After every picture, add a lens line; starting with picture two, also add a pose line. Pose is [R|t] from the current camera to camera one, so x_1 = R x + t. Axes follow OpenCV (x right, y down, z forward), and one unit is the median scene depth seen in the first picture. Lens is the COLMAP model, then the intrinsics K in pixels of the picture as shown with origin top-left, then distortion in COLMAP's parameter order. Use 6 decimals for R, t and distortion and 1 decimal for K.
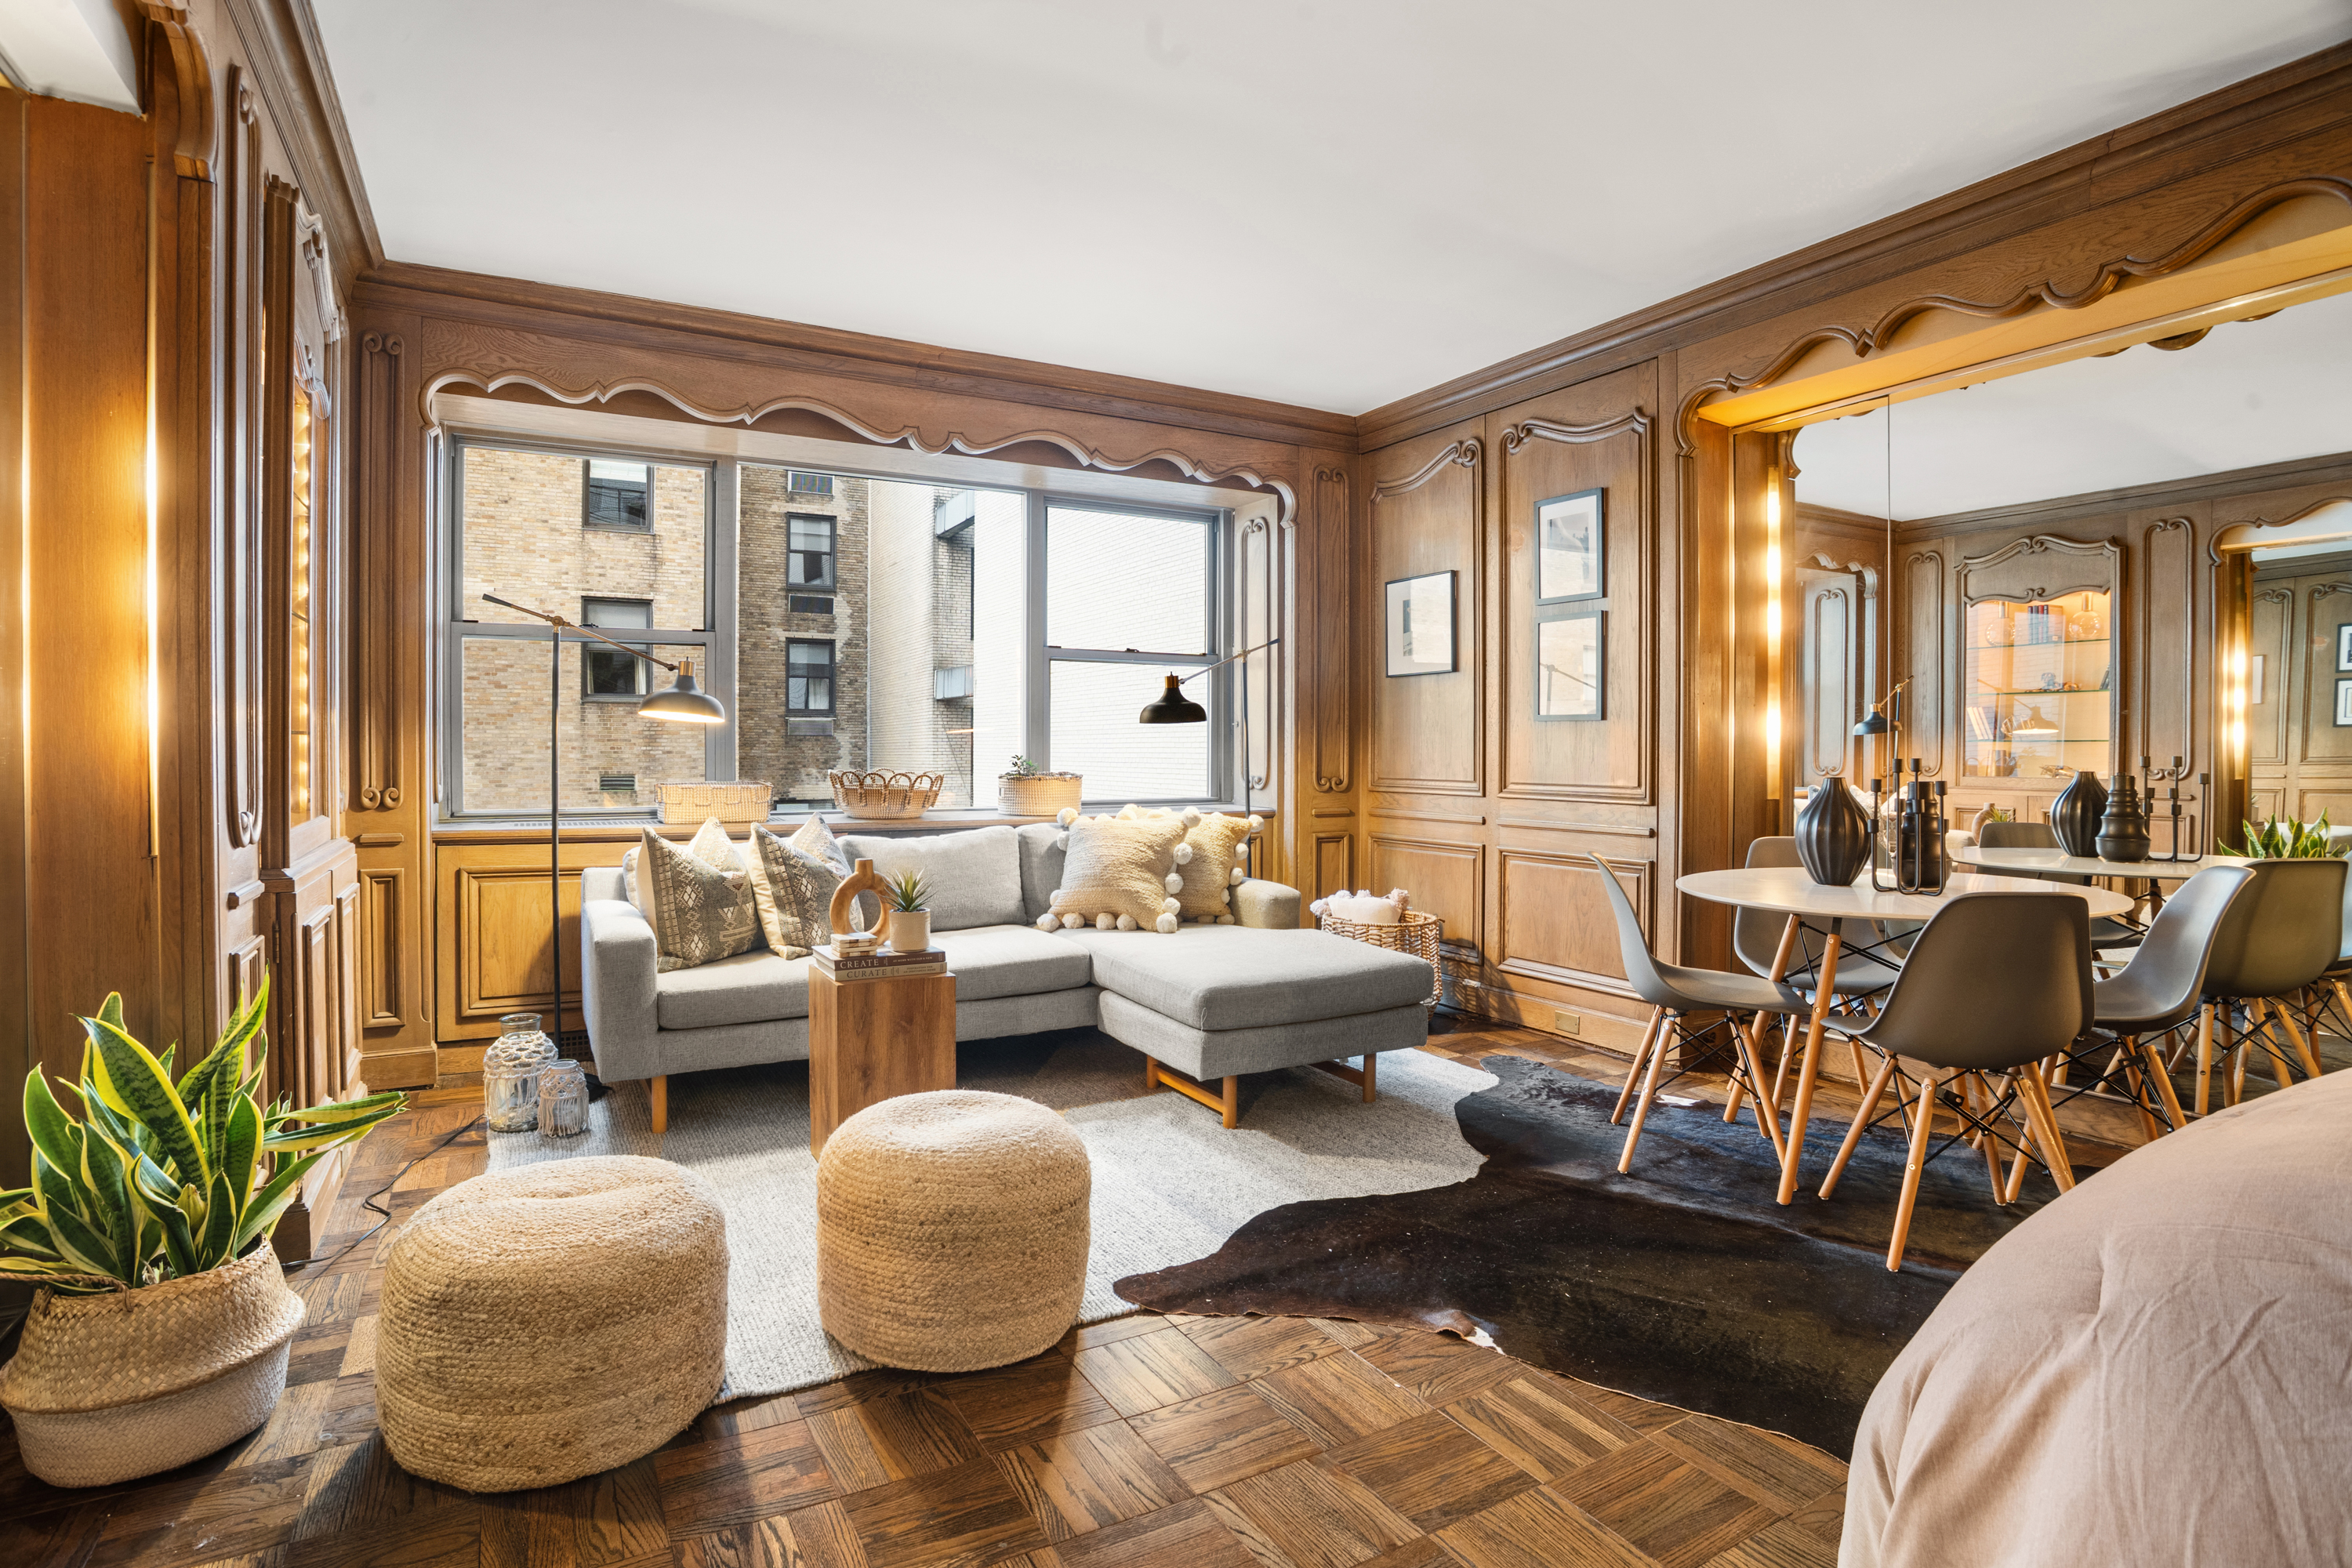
lens RADIAL K [[1149.9, 0, 1136.2], [0, 1149.9, 763.1], [0, 0, 1]] dist [-0.070306, 0.024640]
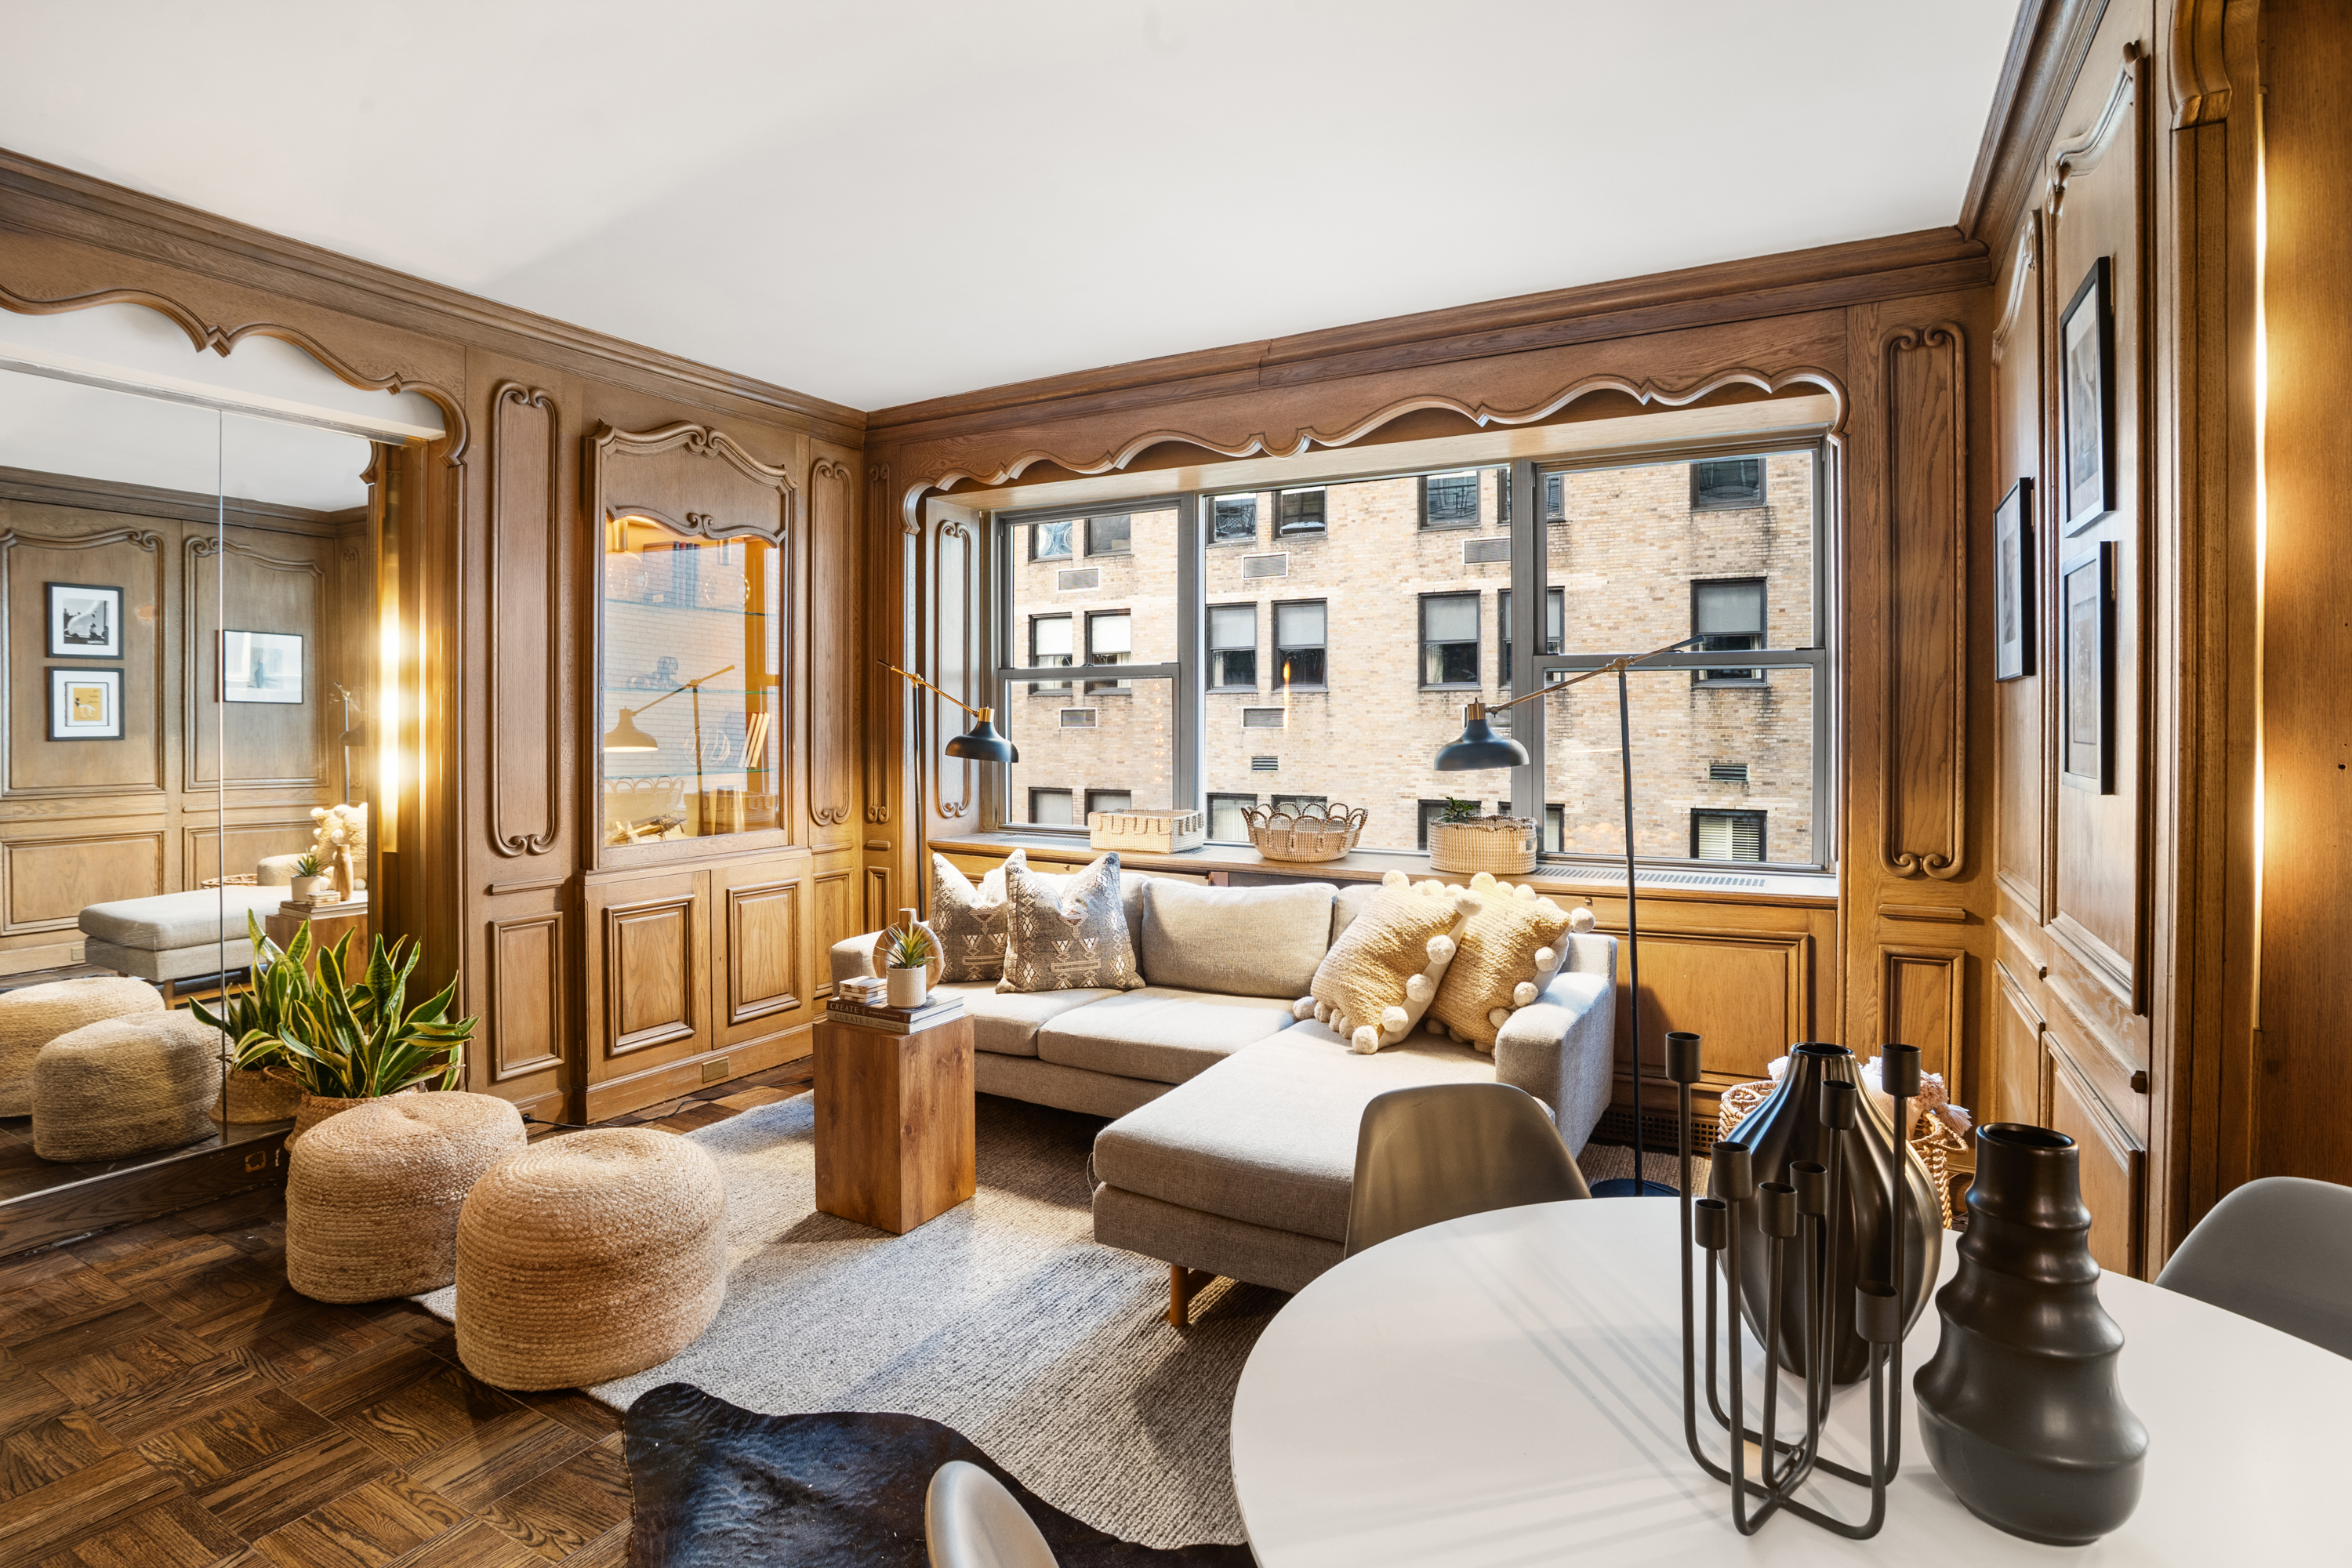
lens RADIAL K [[1168.4, 0, 1164.9], [0, 1168.4, 729.9], [0, 0, 1]] dist [-0.071423, 0.018302]
pose [[0.538831, 0.001925, -0.842411, 0.588871], [-0.009534, 0.999947, -0.003812, -0.058608], [0.842360, 0.010085, 0.538821, 0.473557]]
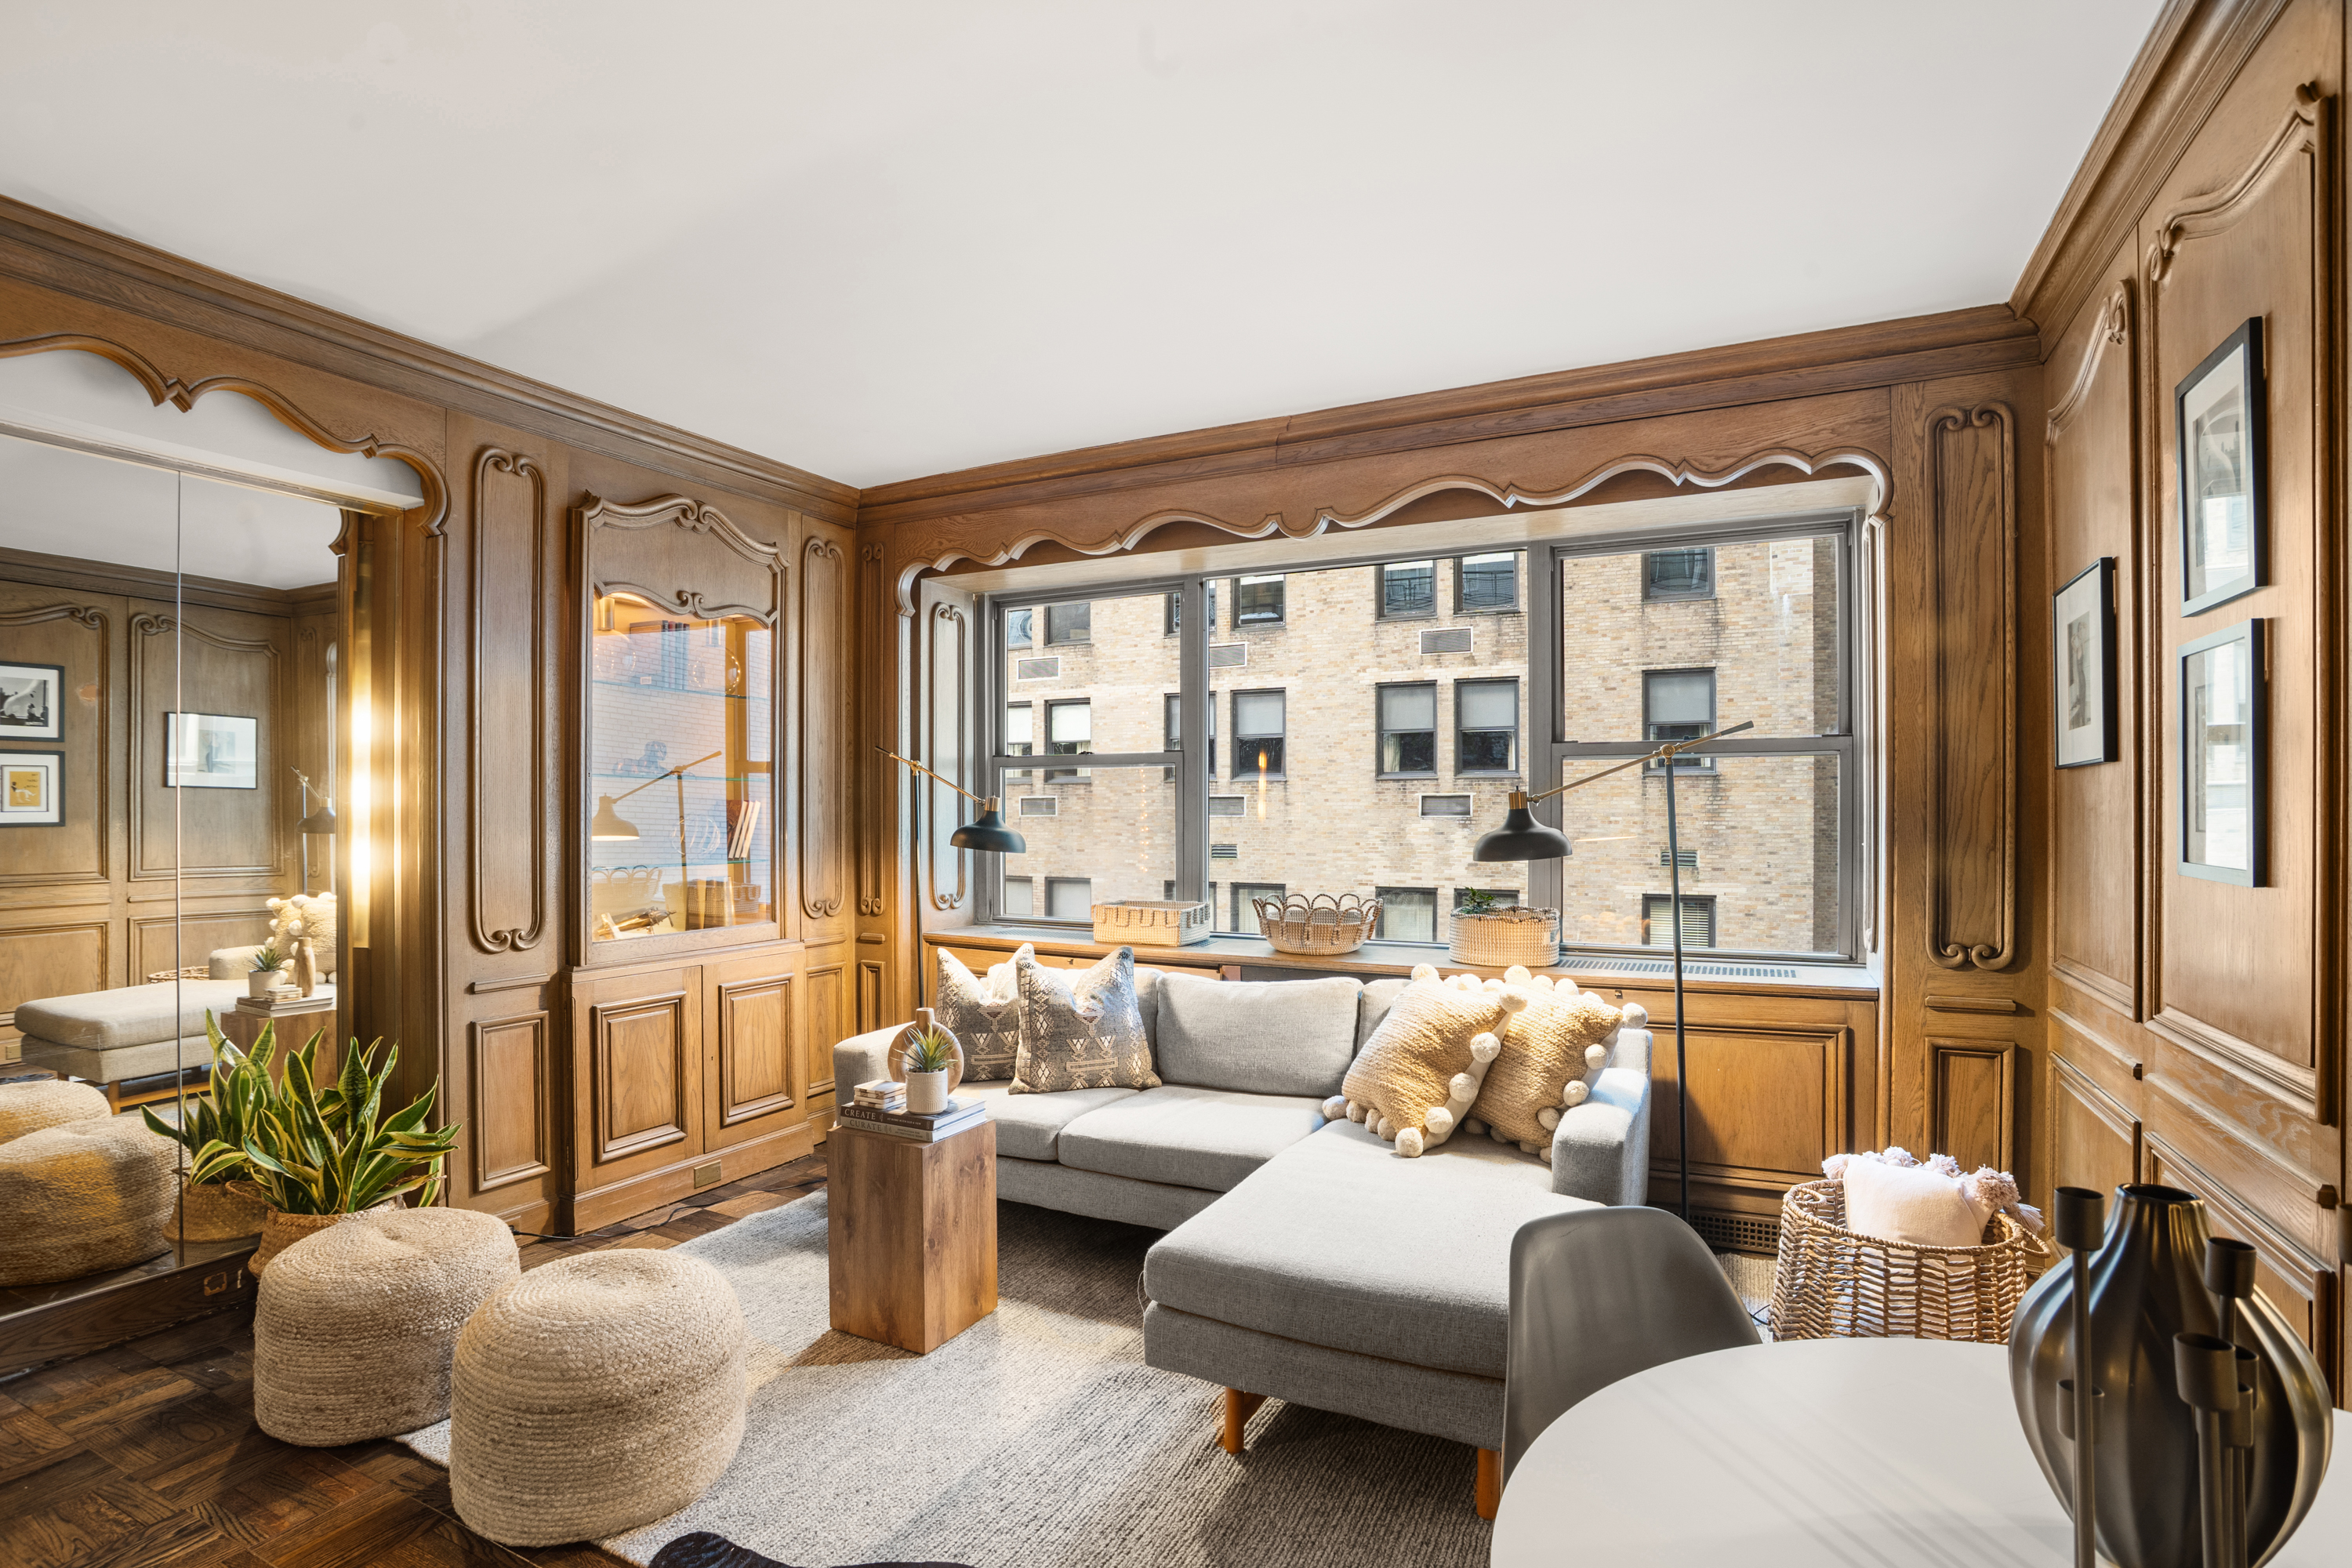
lens RADIAL K [[1149.9, 0, 1156.6], [0, 1149.9, 815.7], [0, 0, 1]] dist [-0.074443, 0.023334]
pose [[0.567812, 0.000346, -0.823158, 0.519109], [-0.008780, 0.999946, -0.005636, -0.059162], [0.823111, 0.010428, 0.567784, 0.456542]]
